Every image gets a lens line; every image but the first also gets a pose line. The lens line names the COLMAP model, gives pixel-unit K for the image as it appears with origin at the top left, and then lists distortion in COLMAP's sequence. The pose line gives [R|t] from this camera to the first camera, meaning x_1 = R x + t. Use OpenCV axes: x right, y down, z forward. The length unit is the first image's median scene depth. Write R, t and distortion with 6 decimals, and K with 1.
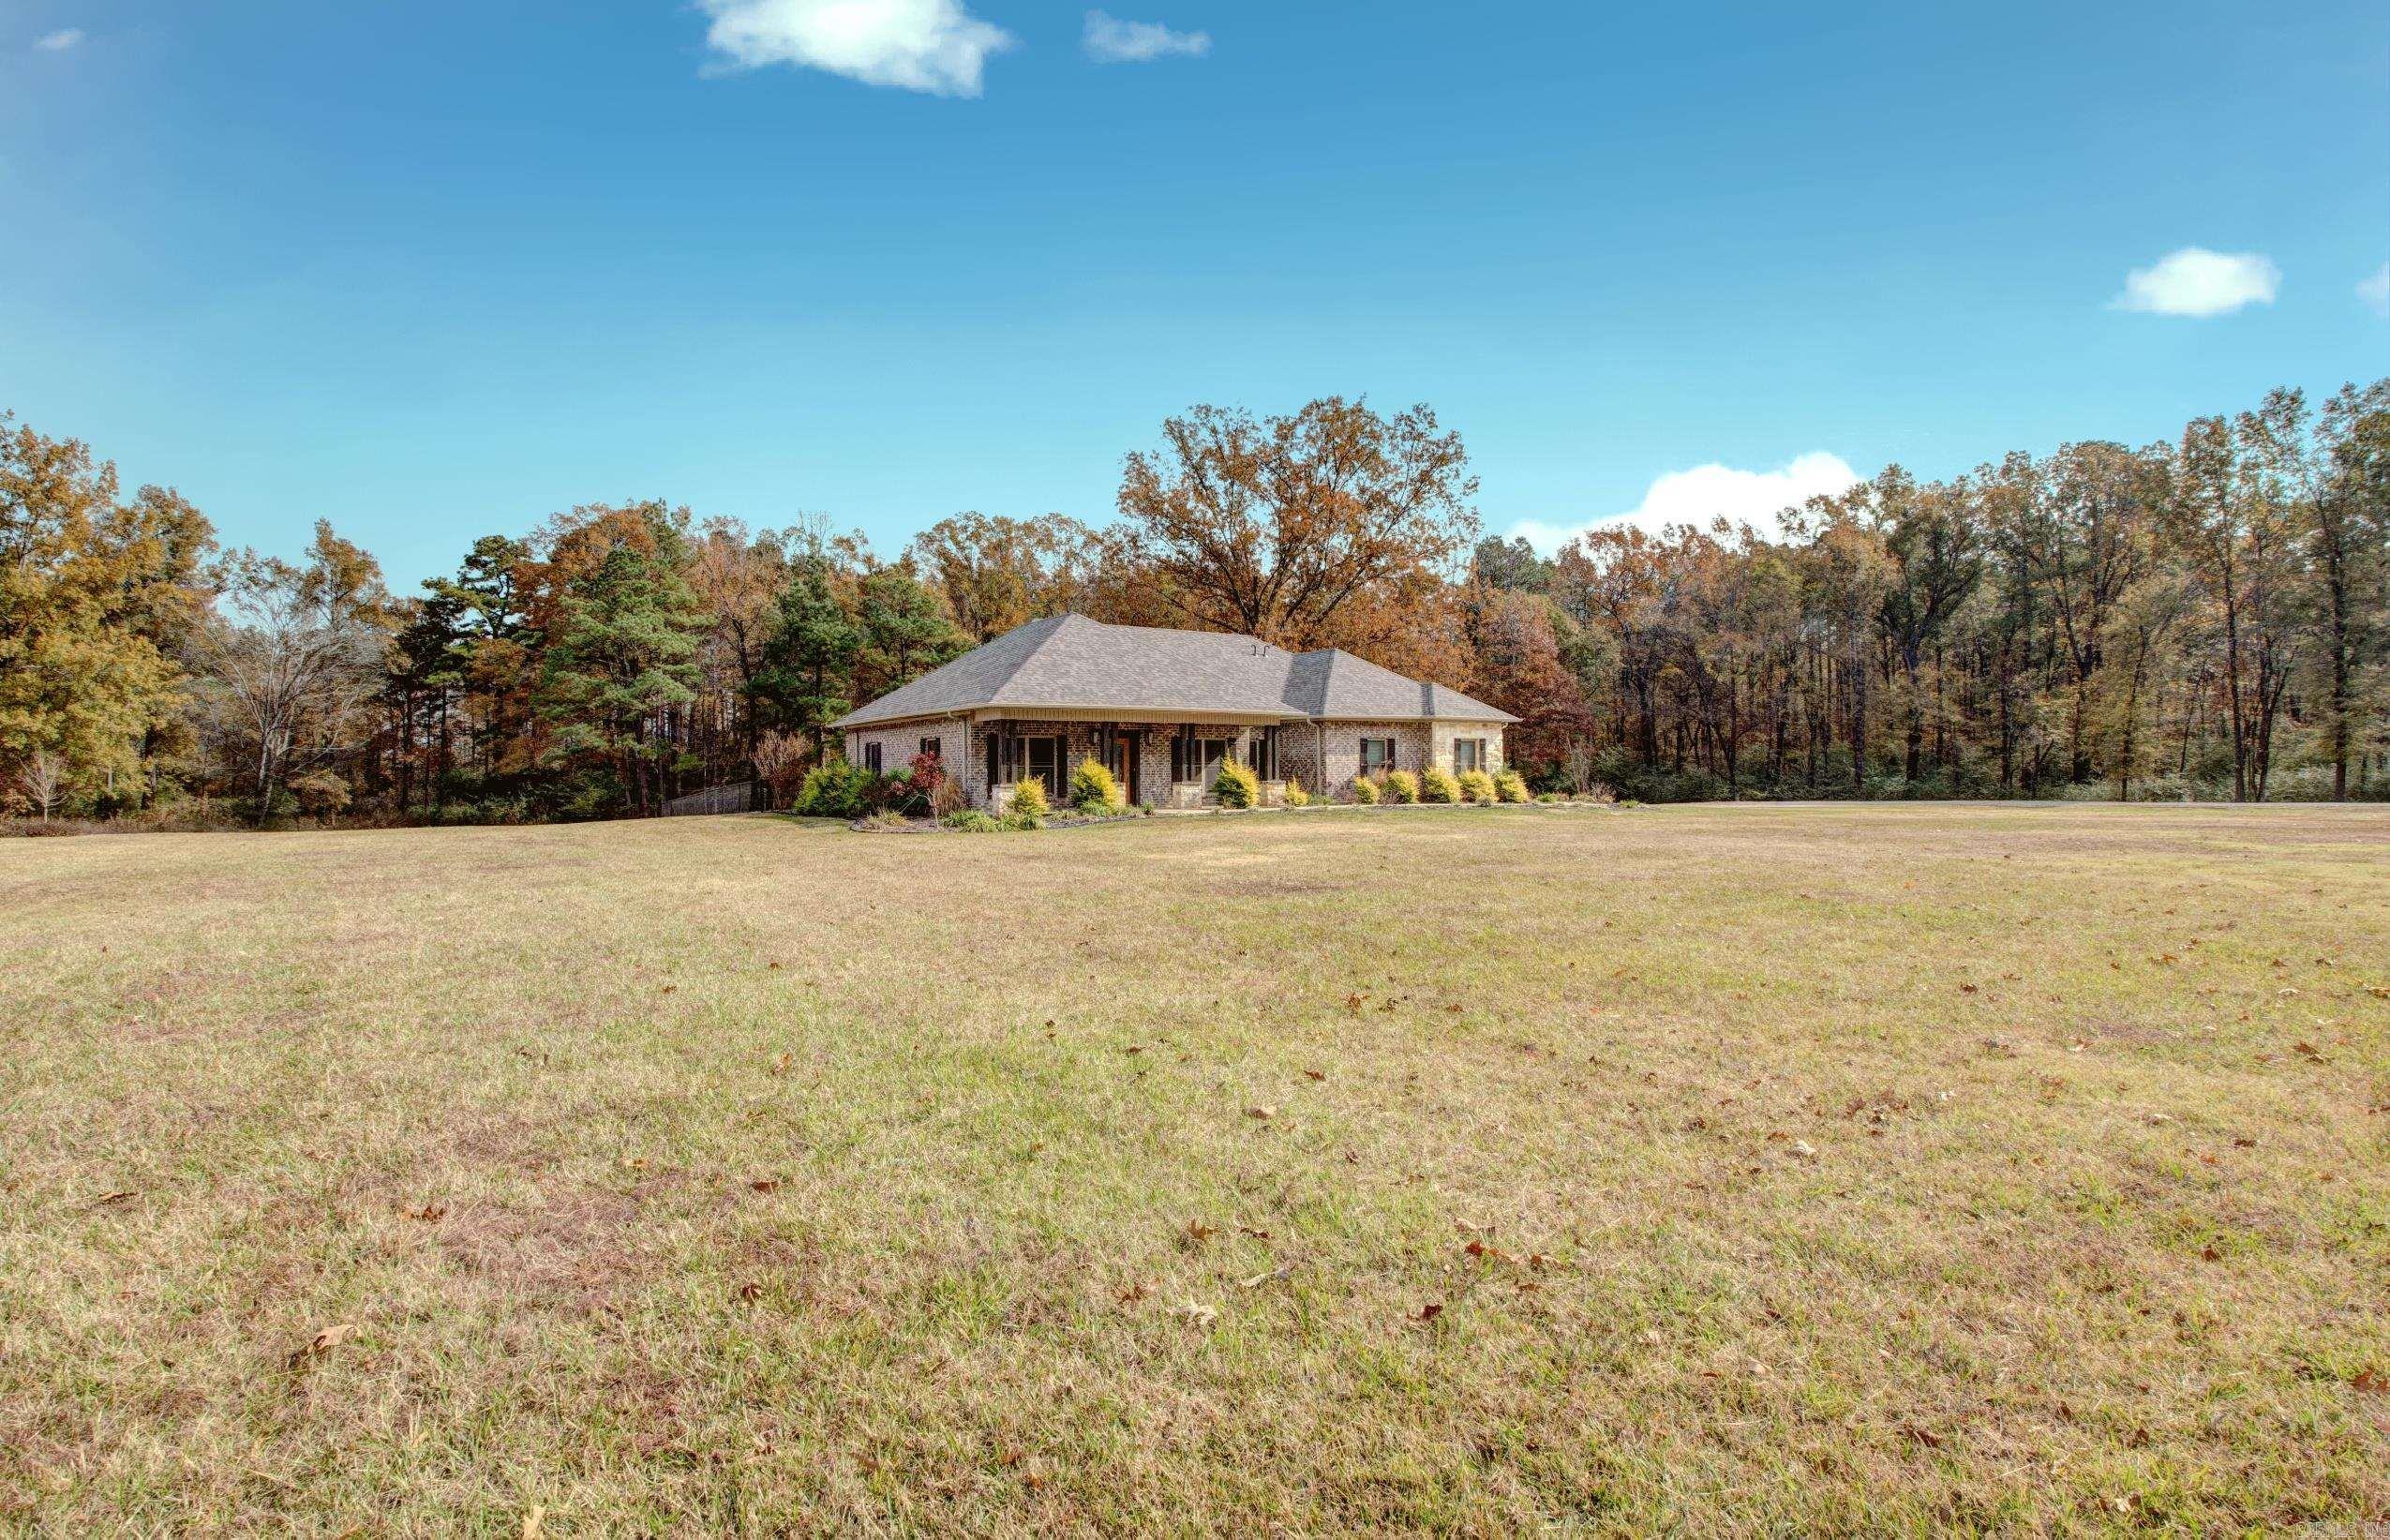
lens RADIAL K [[1114.3, 0, 1184.7], [0, 1114.3, 762.0], [0, 0, 1]] dist [0.009048, -0.023799]
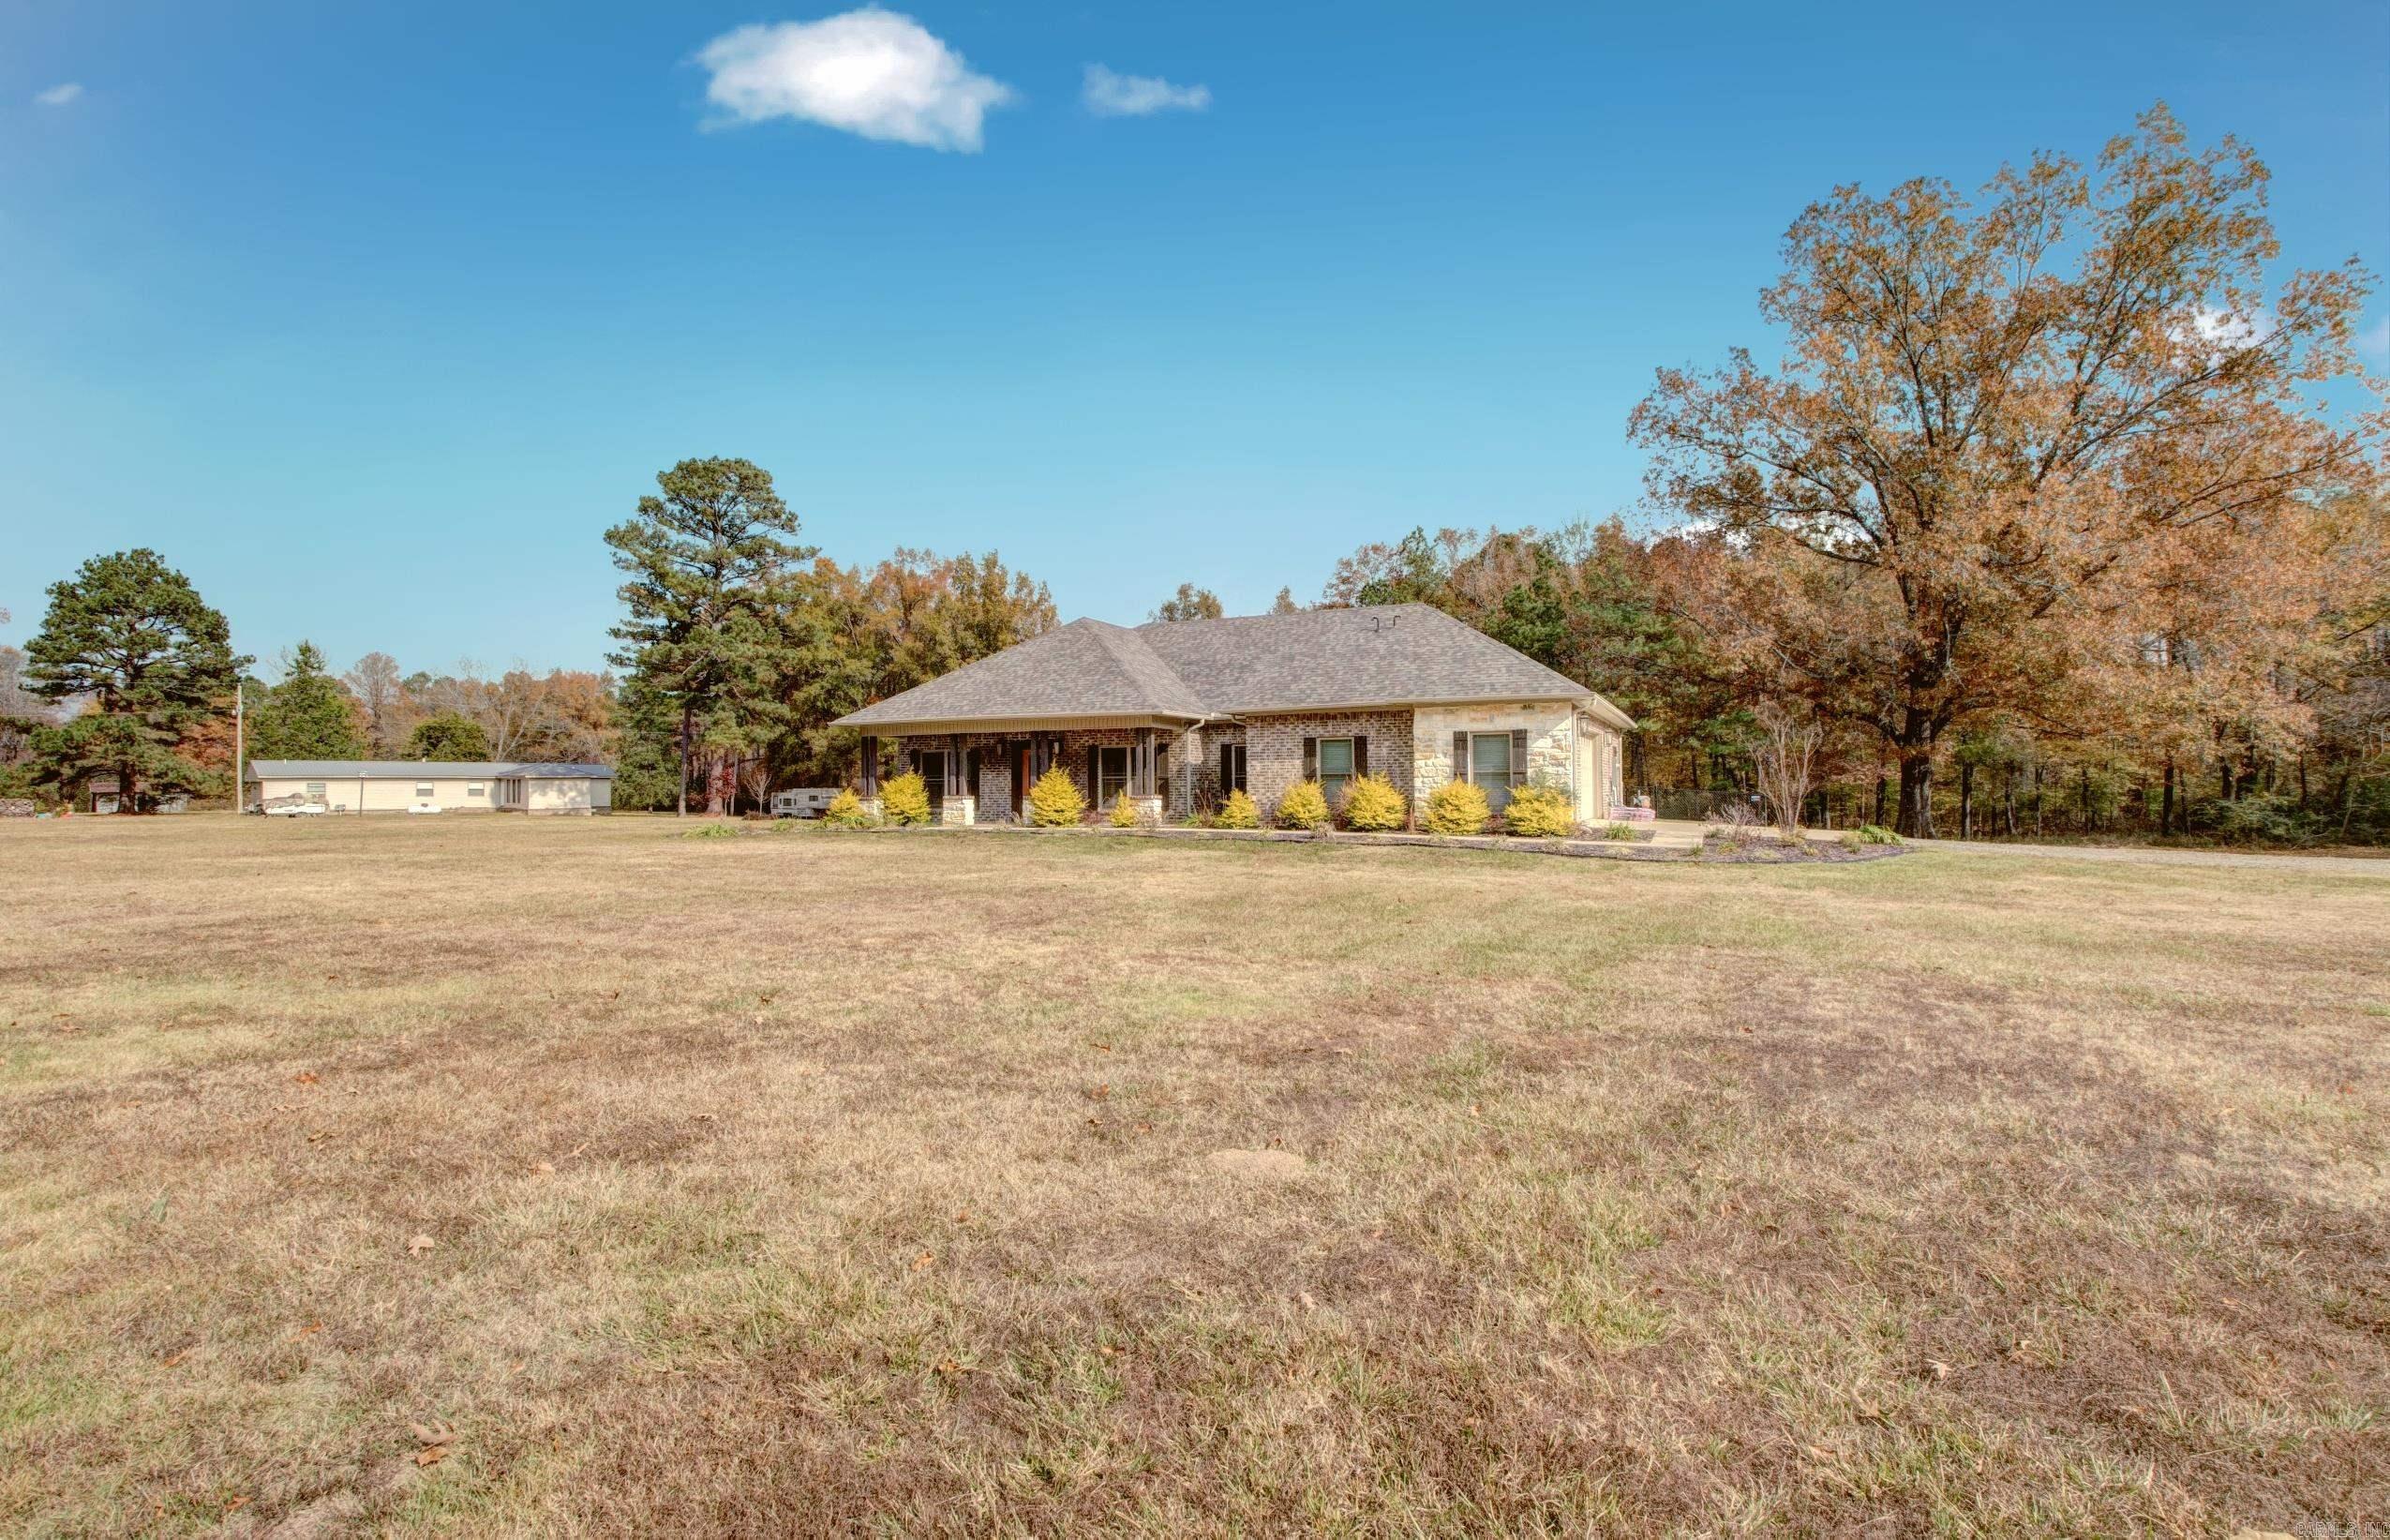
lens RADIAL K [[1114.3, 0, 1184.7], [0, 1114.3, 762.0], [0, 0, 1]] dist [0.009048, -0.023799]
pose [[0.521426, -0.017008, -0.853127, 0.735212], [0.010085, 0.999854, -0.013769, 0.003494], [0.853237, -0.001424, 0.521521, 0.563880]]
